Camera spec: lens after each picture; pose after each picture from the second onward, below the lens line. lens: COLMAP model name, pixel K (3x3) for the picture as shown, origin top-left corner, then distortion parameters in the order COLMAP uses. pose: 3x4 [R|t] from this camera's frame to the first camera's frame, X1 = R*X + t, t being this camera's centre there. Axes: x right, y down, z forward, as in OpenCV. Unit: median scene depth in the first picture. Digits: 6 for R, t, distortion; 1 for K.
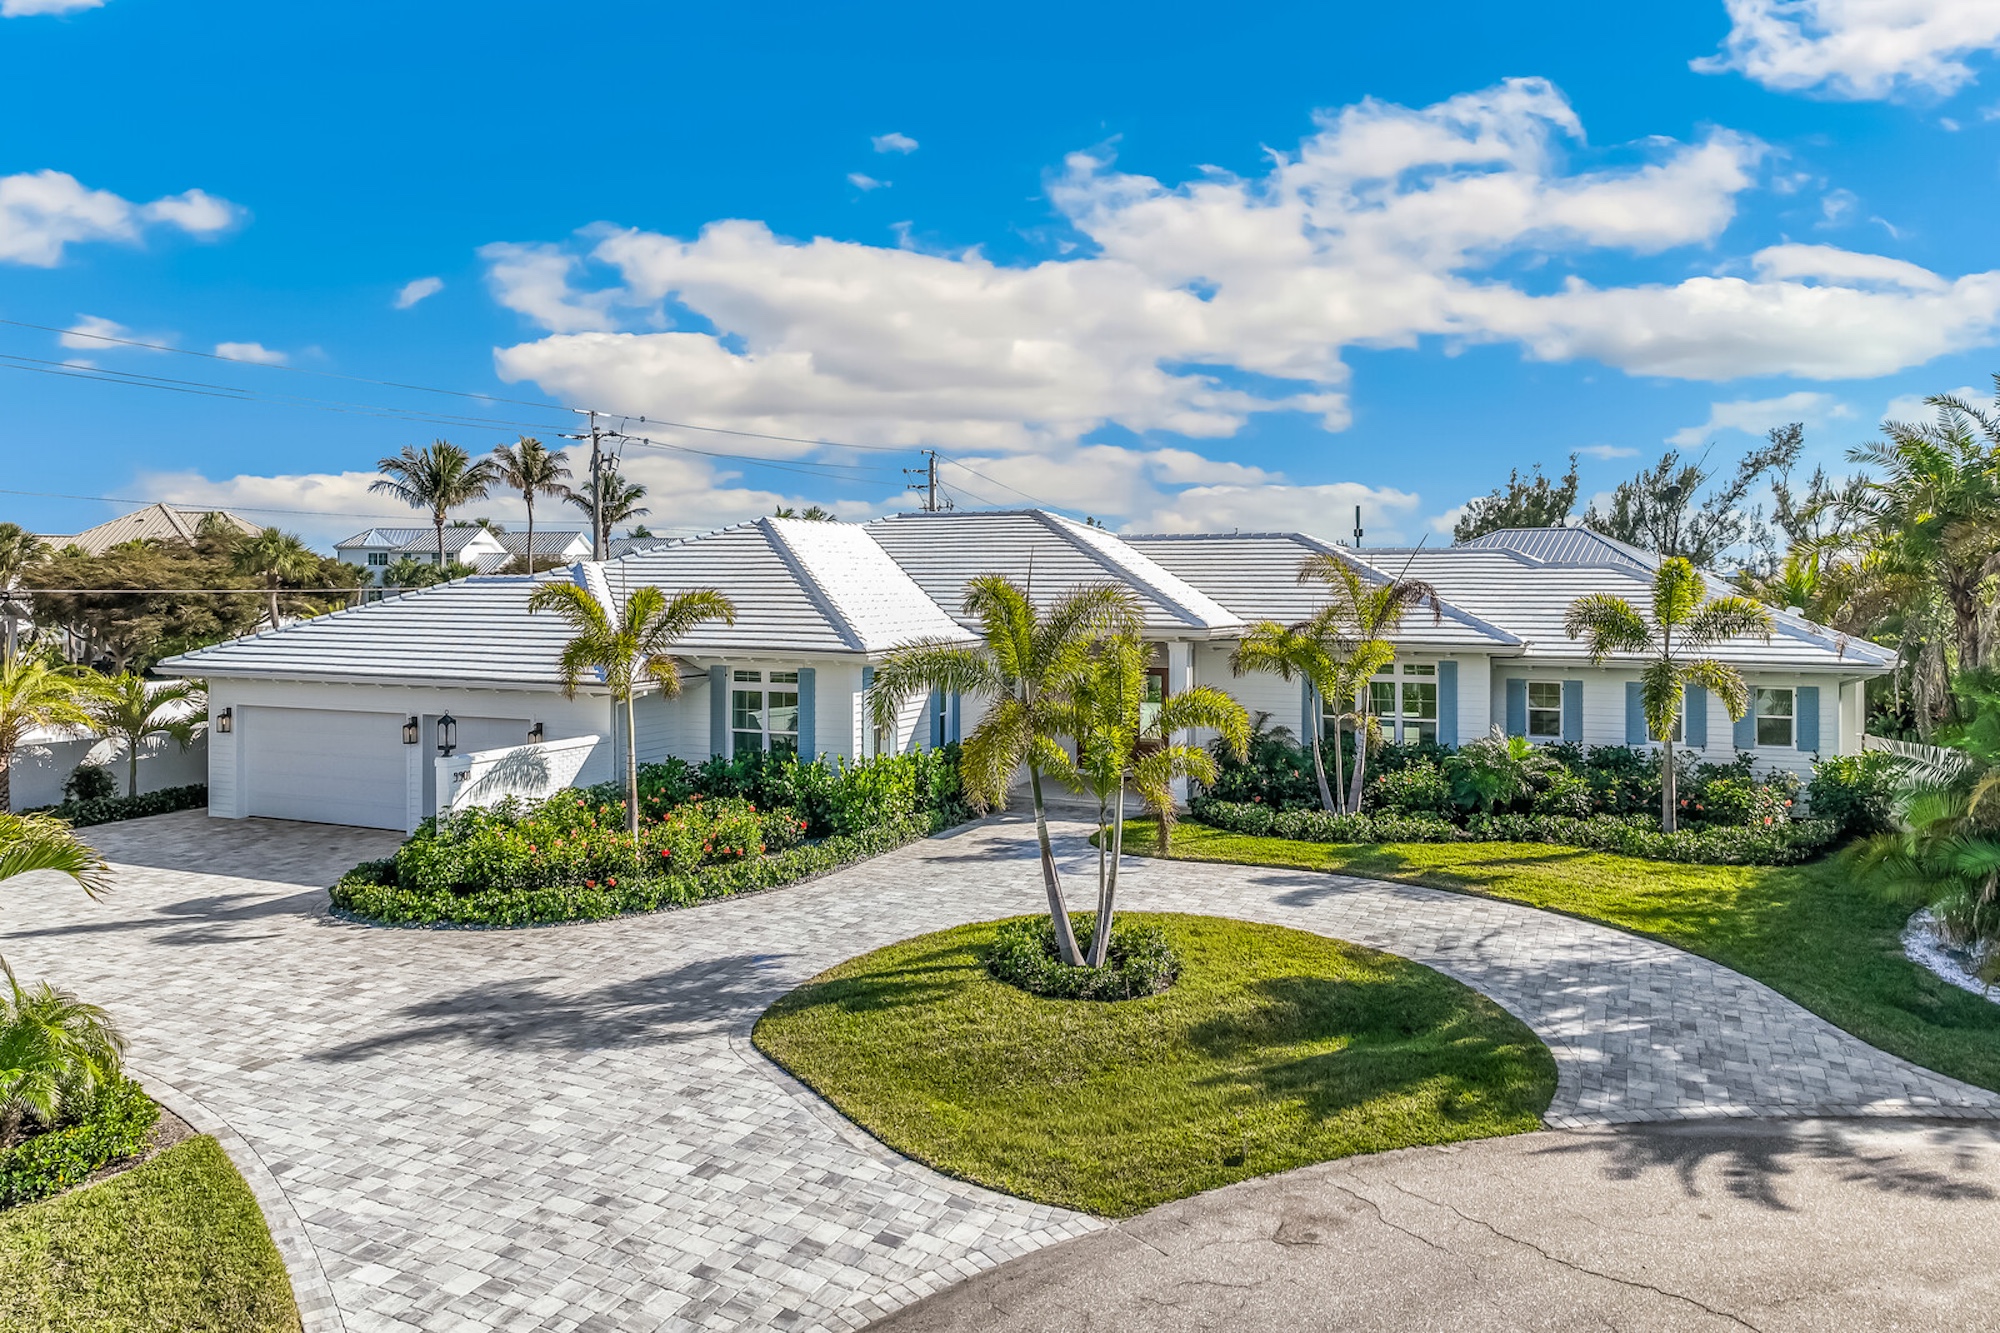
lens RADIAL K [[1415.3, 0, 1009.7], [0, 1415.3, 570.9], [0, 0, 1]] dist [-0.003567, 0.025498]
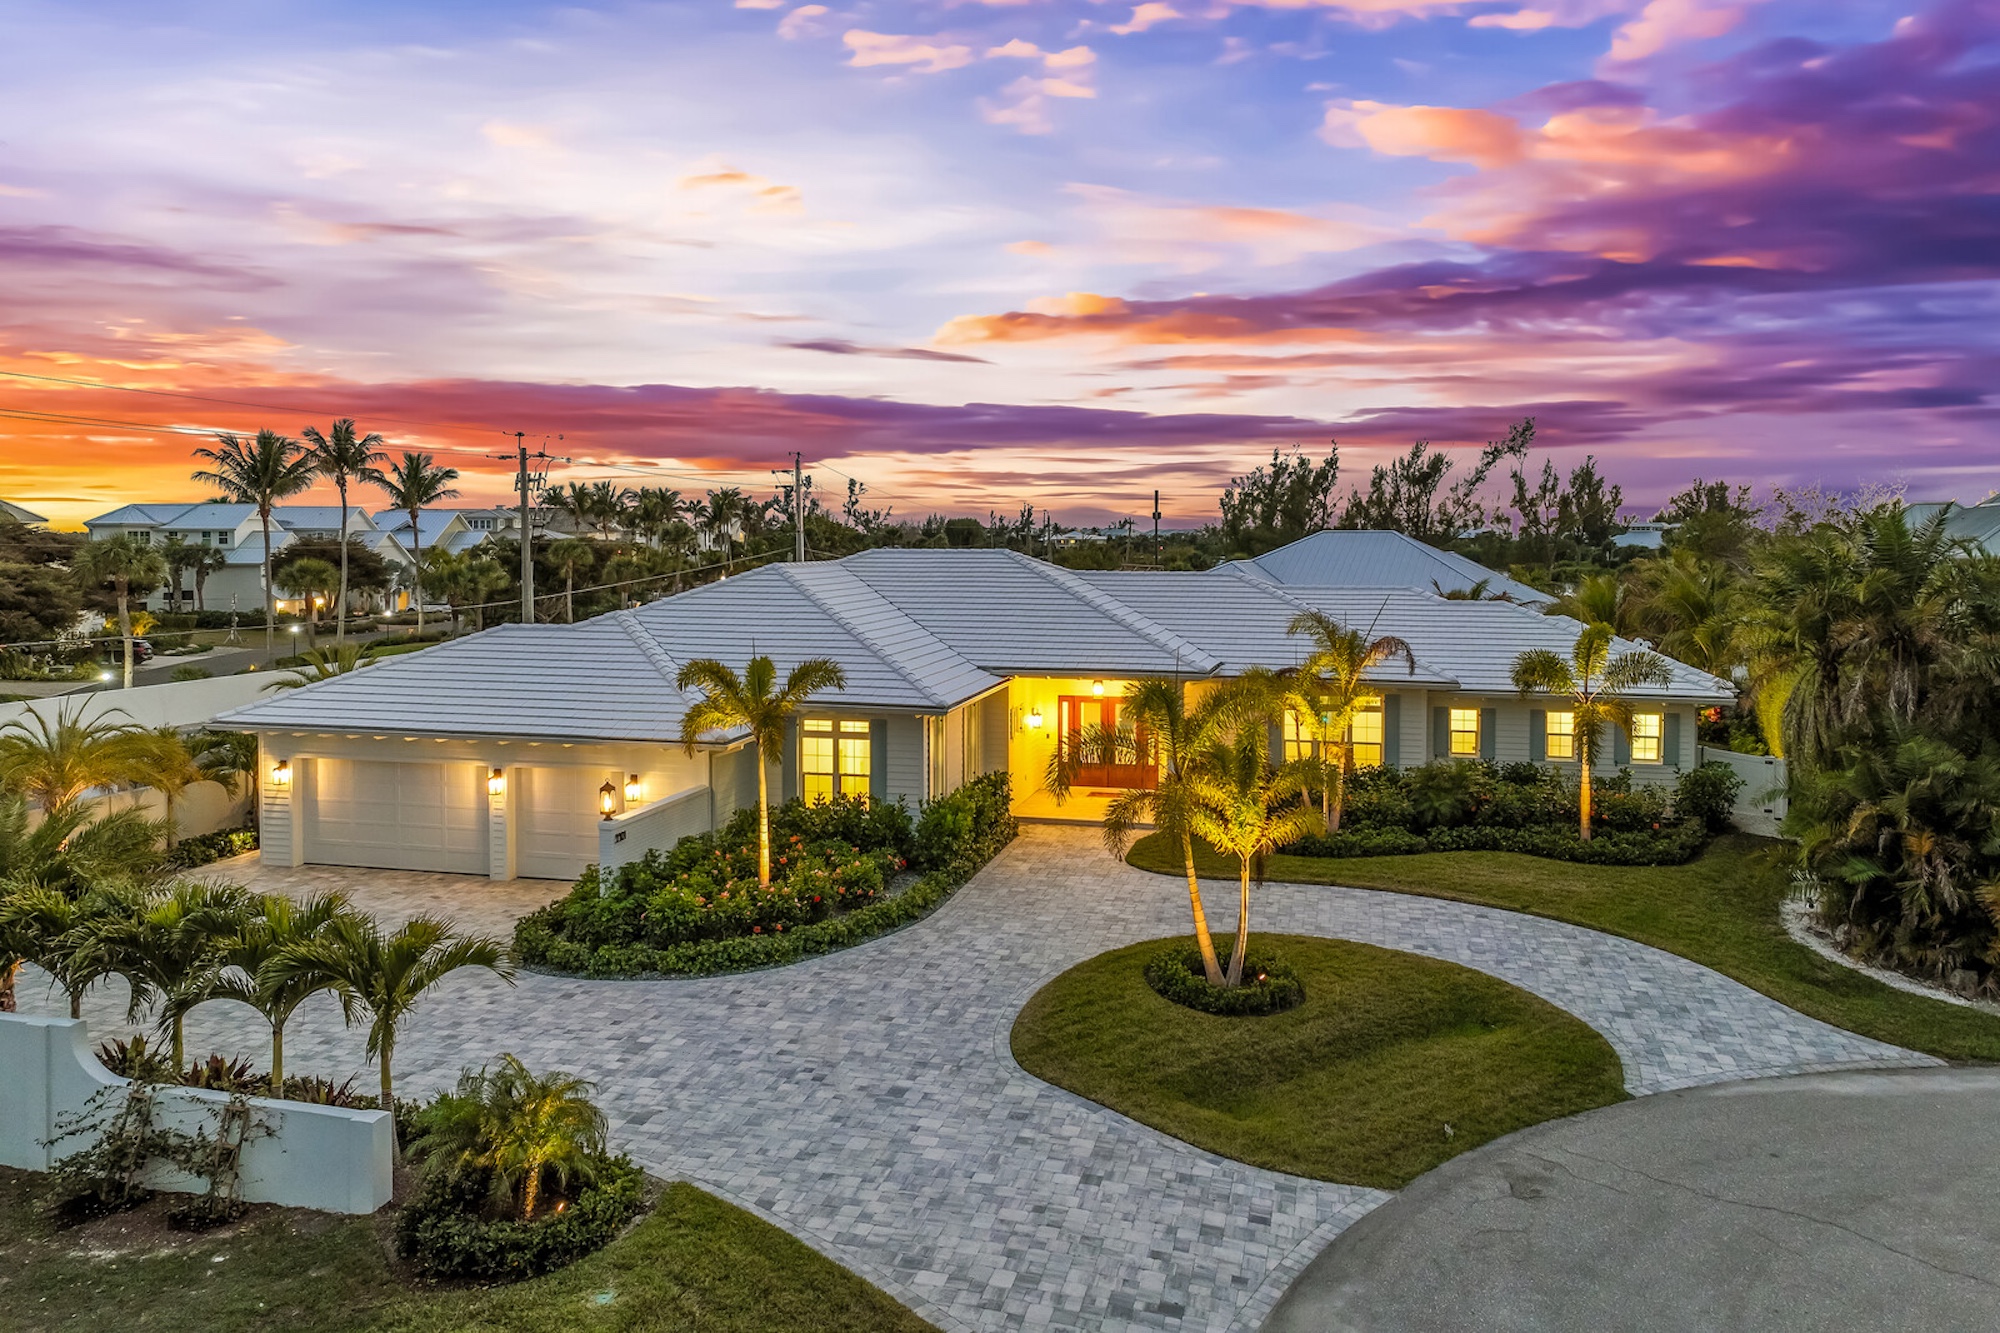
lens RADIAL K [[1415.3, 0, 1008.2], [0, 1415.3, 582.8], [0, 0, 1]] dist [-0.003567, 0.025498]
pose [[0.983253, -0.005302, 0.182168, -0.396768], [-0.002205, 0.999157, 0.040982, -0.138176], [-0.182232, -0.040698, 0.982413, -0.191876]]
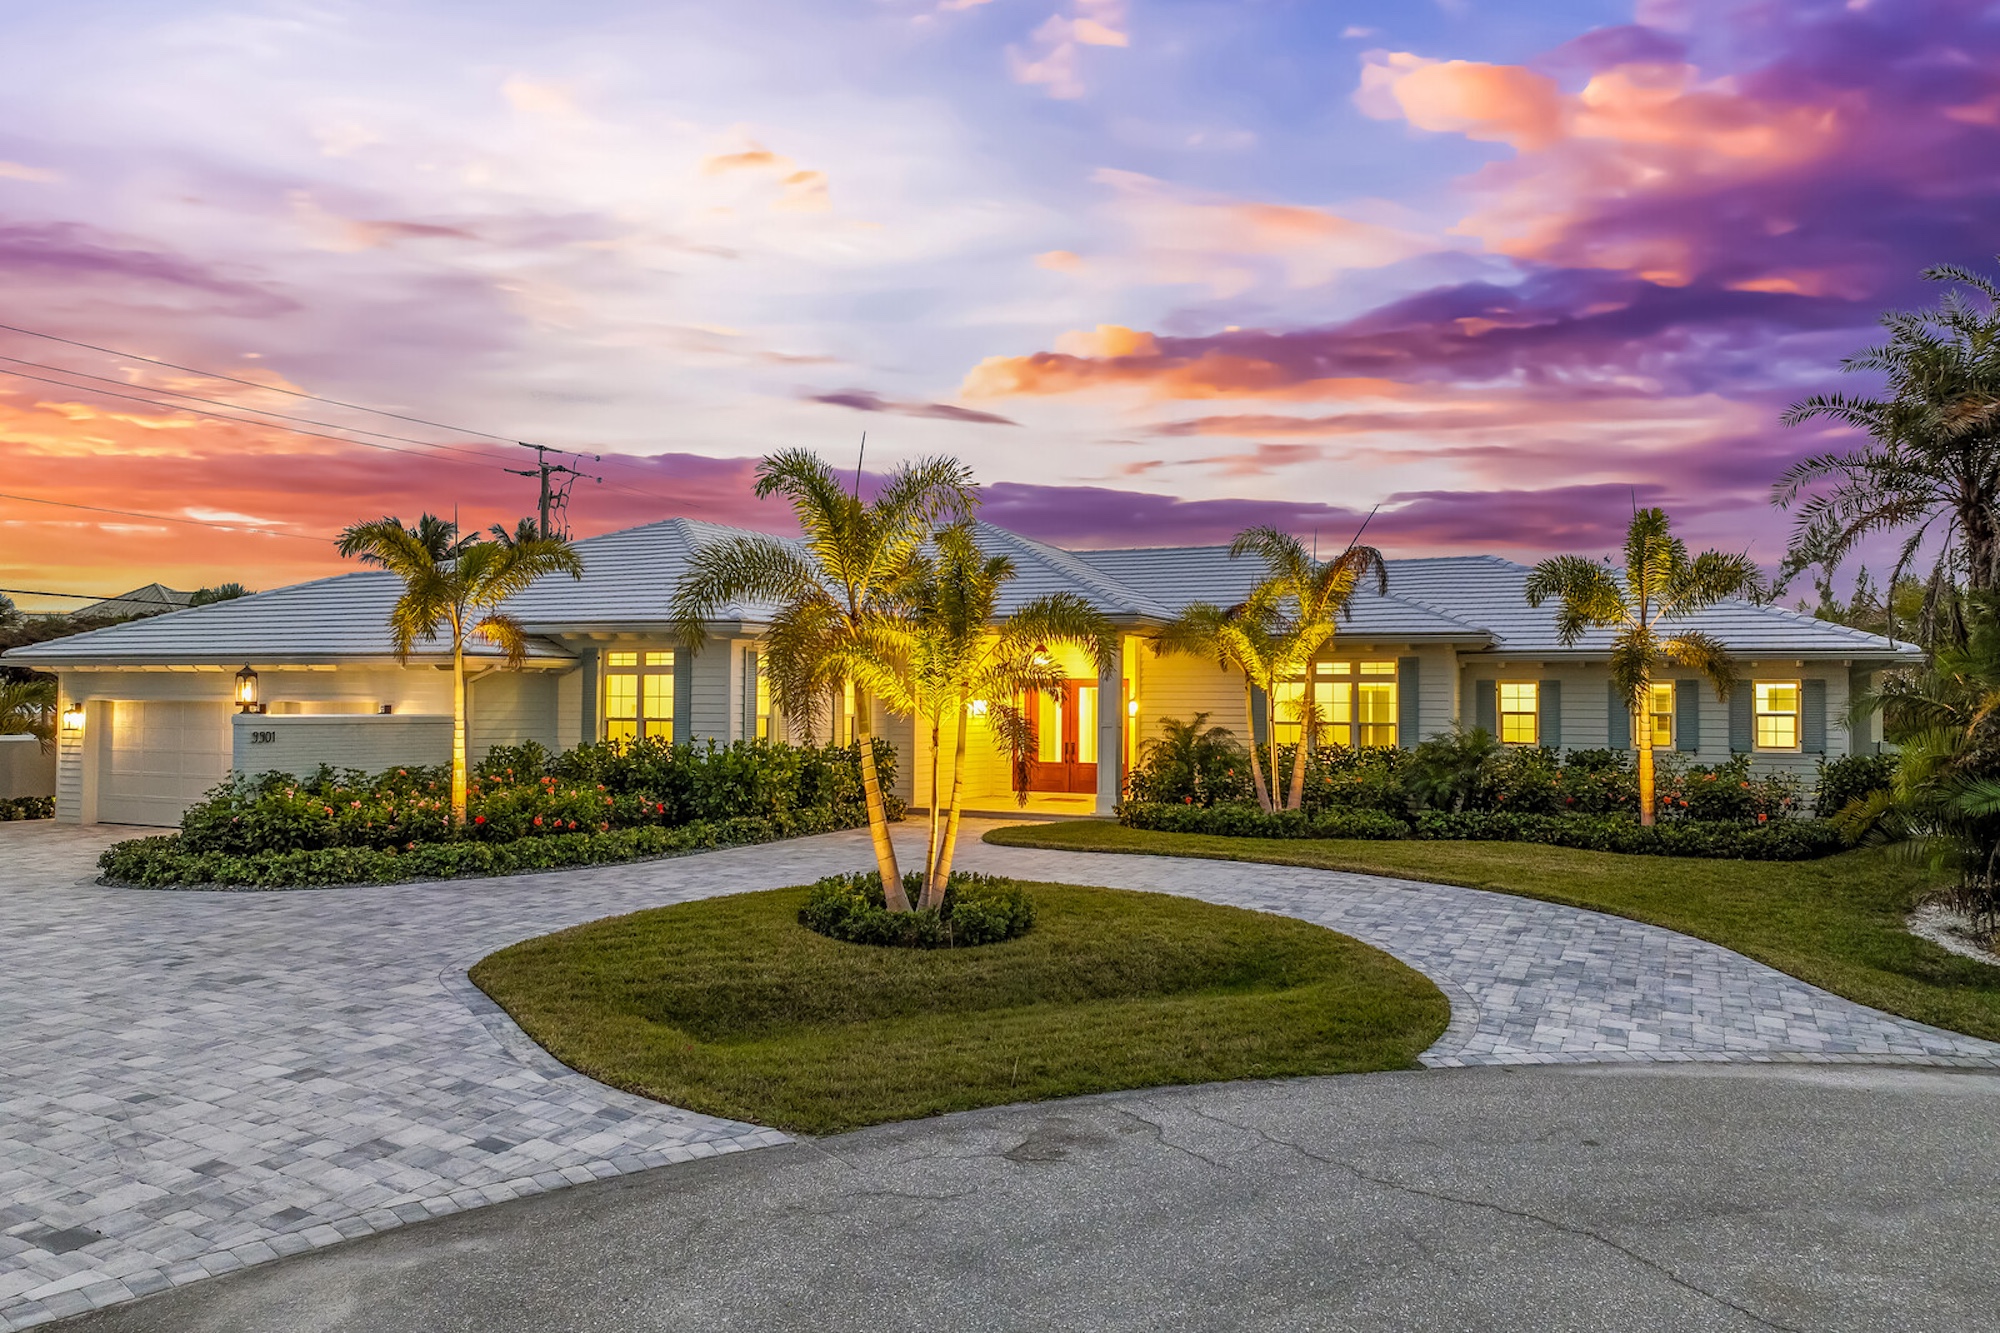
lens RADIAL K [[1415.3, 0, 1011.5], [0, 1415.3, 662.7], [0, 0, 1]] dist [-0.003567, 0.025498]
pose [[0.999584, 0.006367, -0.028120, 0.147094], [-0.007063, 0.999670, -0.024692, 0.160940], [0.027954, 0.024880, 0.999300, 0.170183]]
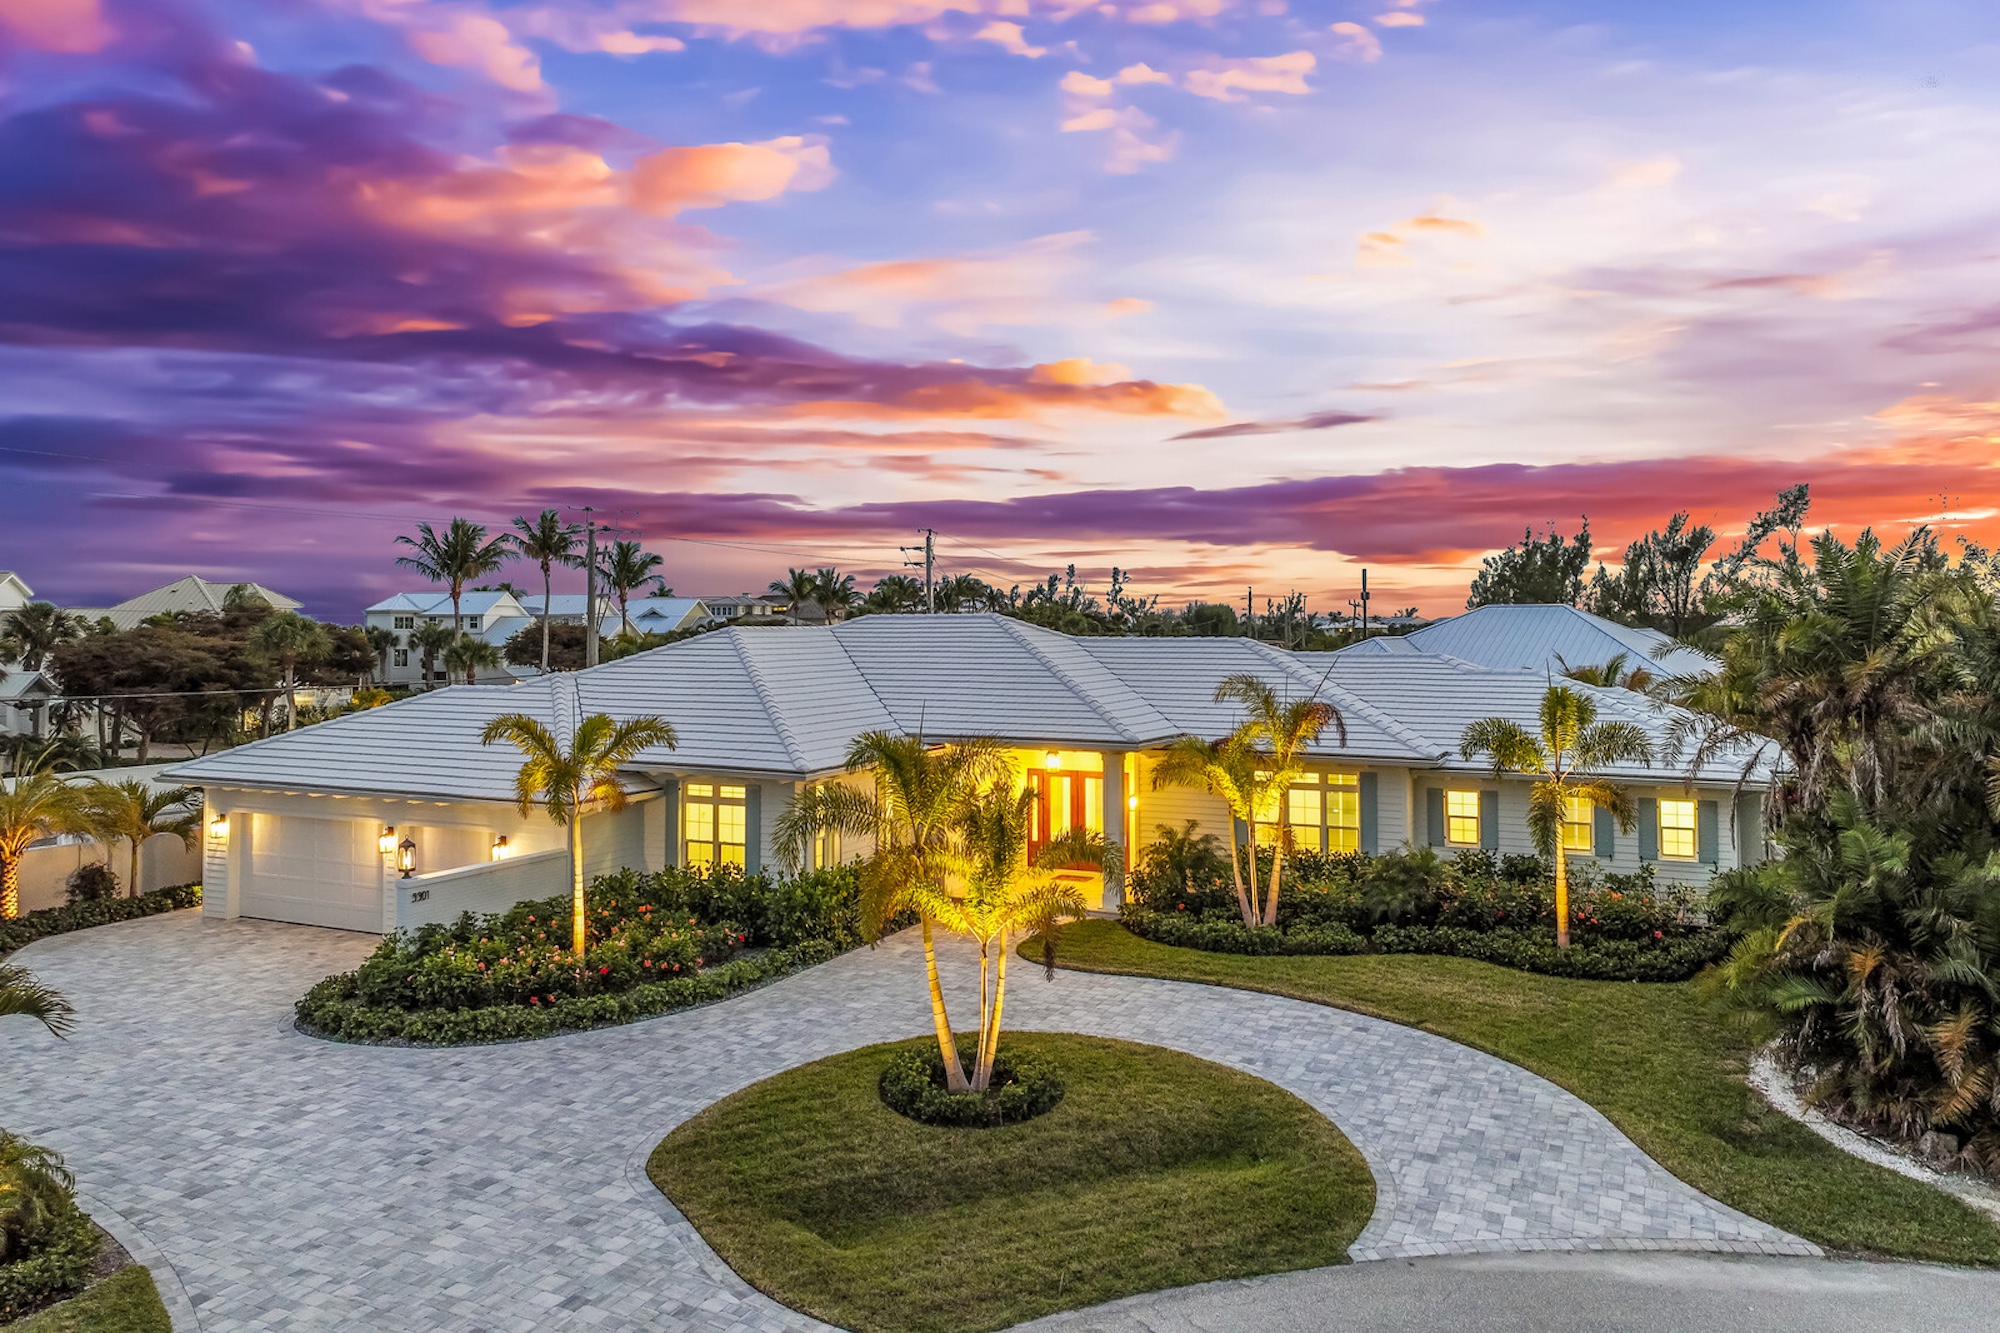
lens RADIAL K [[1415.3, 0, 1010.8], [0, 1415.3, 576.8], [0, 0, 1]] dist [-0.003567, 0.025498]
pose [[0.999727, -0.003062, -0.023163, 0.122304], [0.002424, 0.999618, -0.027526, -0.093096], [0.023238, 0.027462, 0.999353, -0.104558]]
